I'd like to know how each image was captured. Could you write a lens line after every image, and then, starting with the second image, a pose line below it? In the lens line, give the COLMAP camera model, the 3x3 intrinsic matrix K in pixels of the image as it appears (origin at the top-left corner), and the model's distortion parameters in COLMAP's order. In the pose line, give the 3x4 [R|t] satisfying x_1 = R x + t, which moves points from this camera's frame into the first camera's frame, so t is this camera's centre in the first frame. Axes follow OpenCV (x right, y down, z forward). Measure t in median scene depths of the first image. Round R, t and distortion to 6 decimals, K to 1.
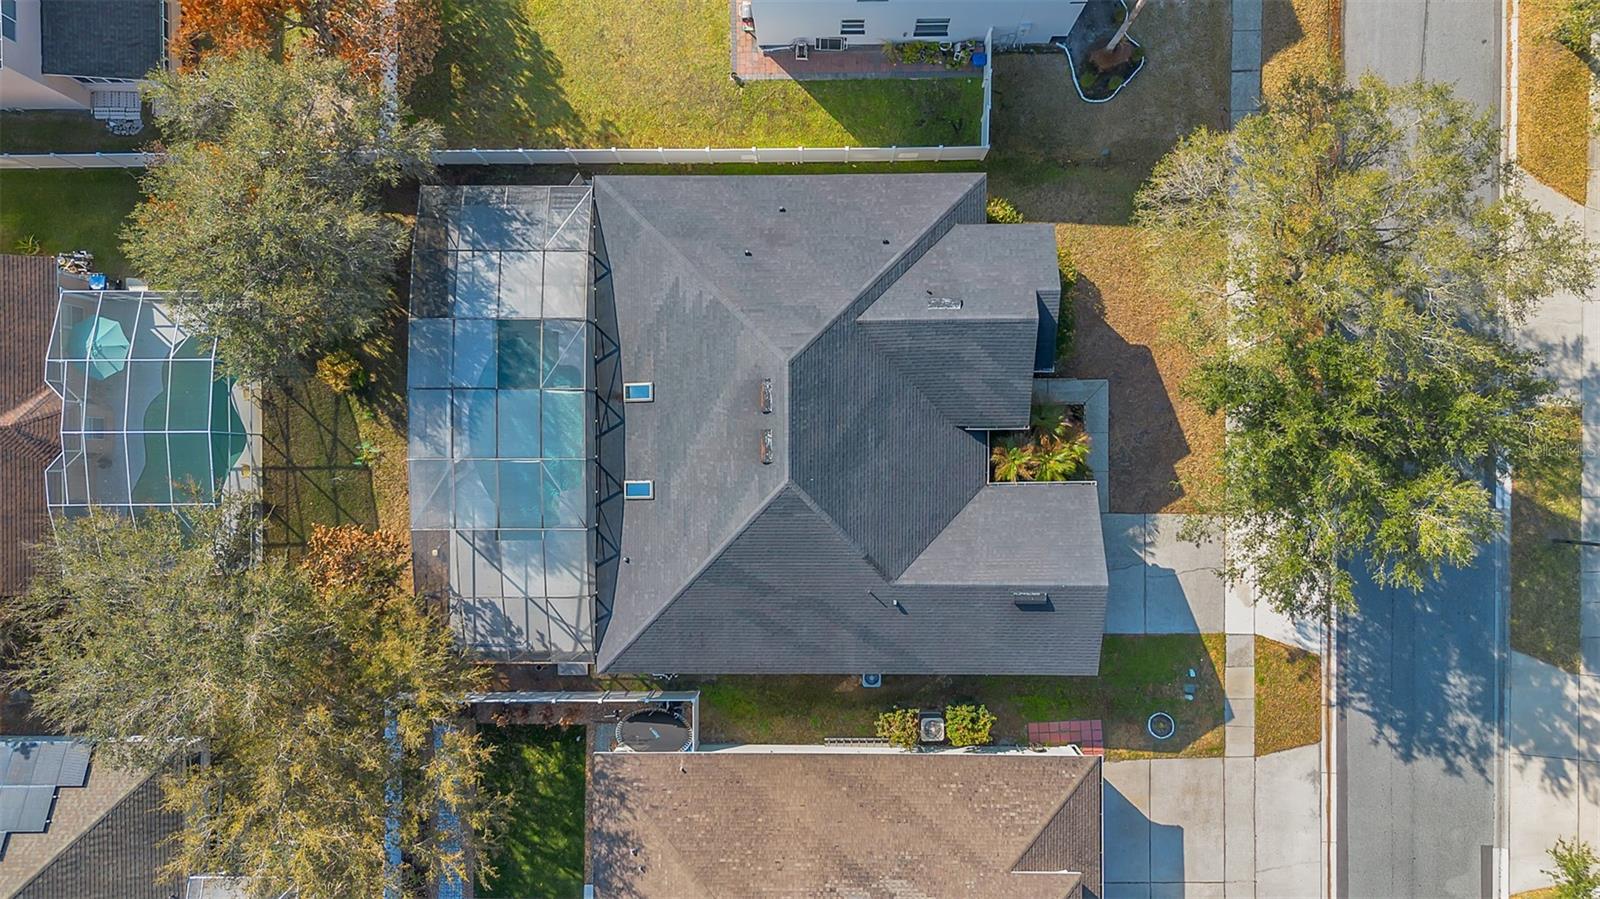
lens RADIAL K [[1139.8, 0, 806.0], [0, 1139.8, 495.4], [0, 0, 1]] dist [0.032401, -0.012449]
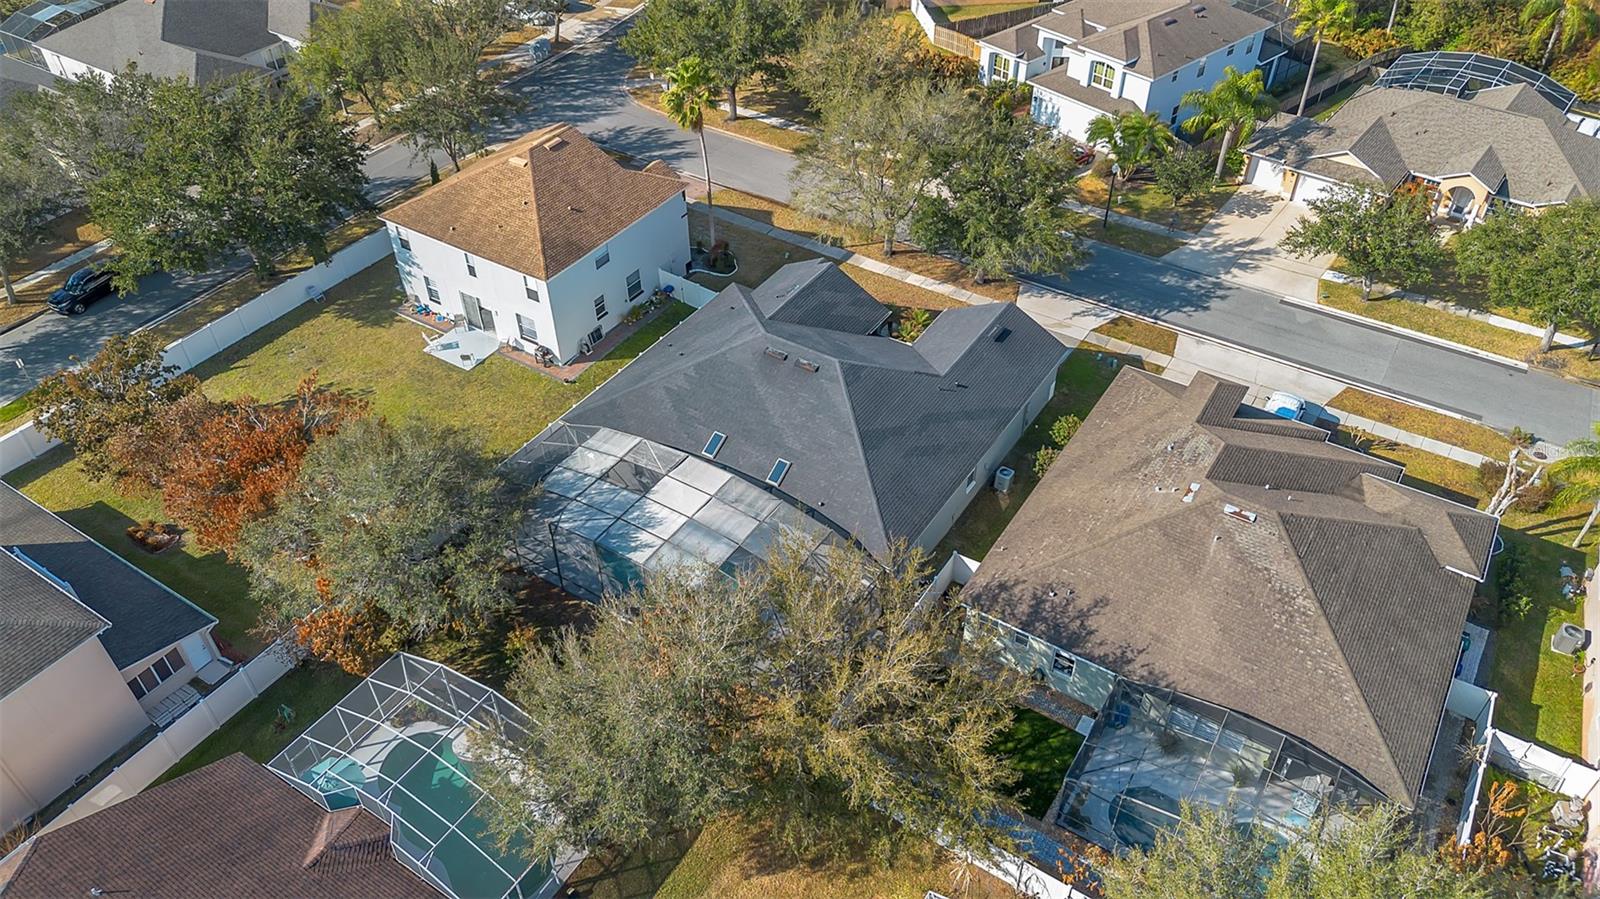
lens RADIAL K [[1139.8, 0, 803.7], [0, 1139.8, 447.2], [0, 0, 1]] dist [0.032401, -0.012449]
pose [[0.542574, -0.536386, 0.646454, -0.836090], [0.839966, 0.338776, -0.423896, 0.484507], [0.008369, 0.772995, 0.634357, 0.183912]]
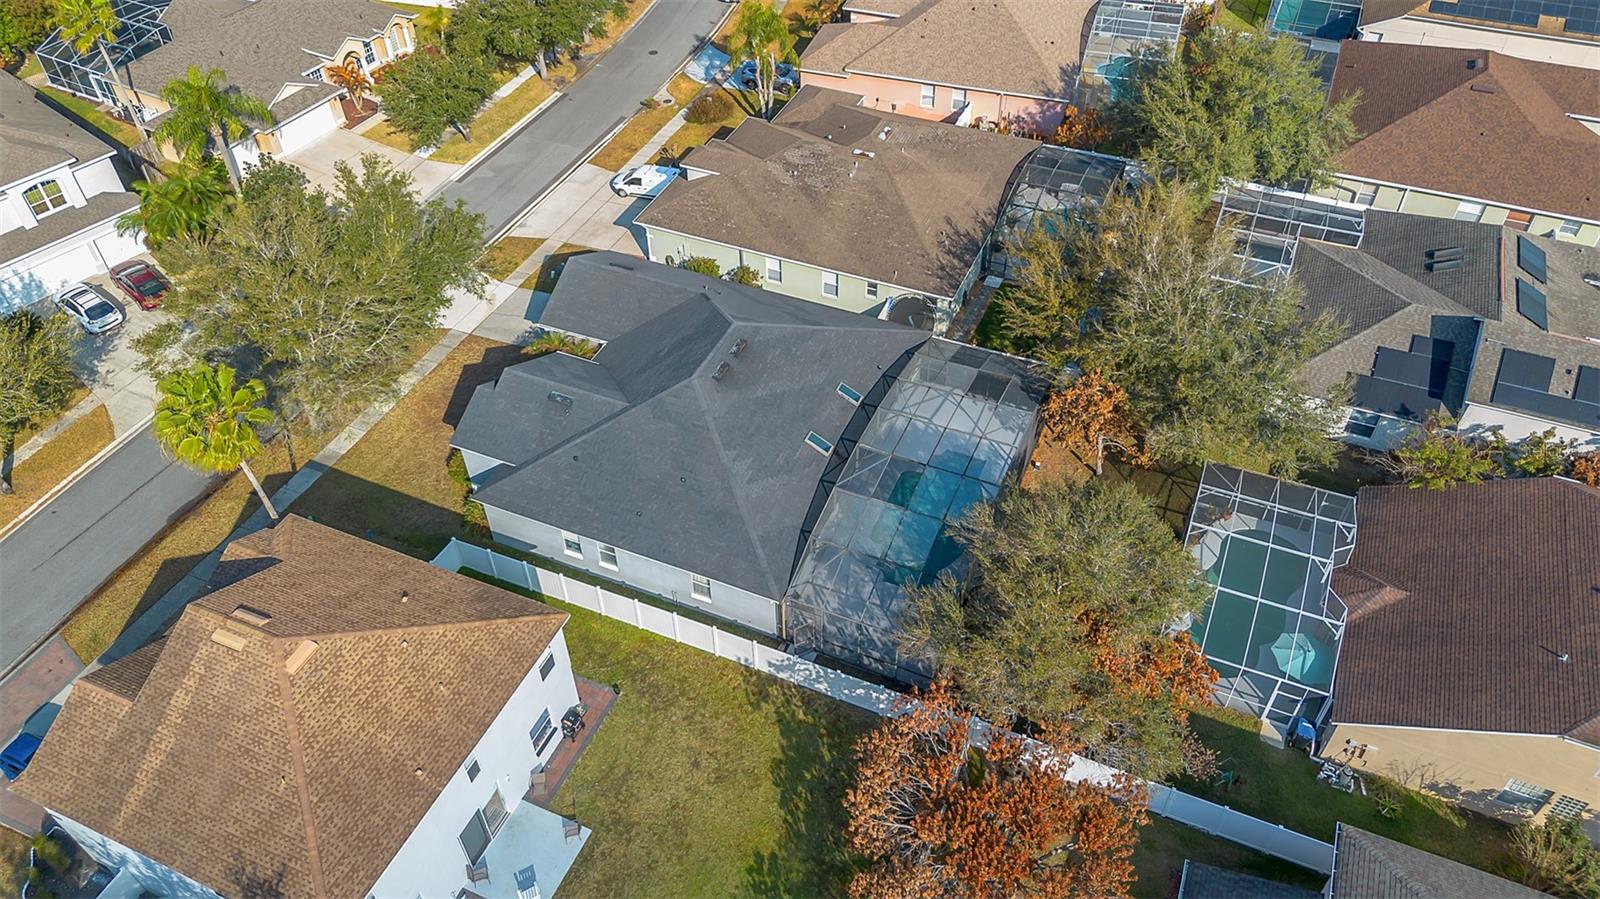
lens RADIAL K [[1139.8, 0, 807.7], [0, 1139.8, 446.4], [0, 0, 1]] dist [0.032401, -0.012449]
pose [[-0.916874, -0.251908, 0.309653, -0.464785], [0.397377, -0.649606, 0.648154, -0.798613], [0.037877, 0.717325, 0.695709, 0.156558]]
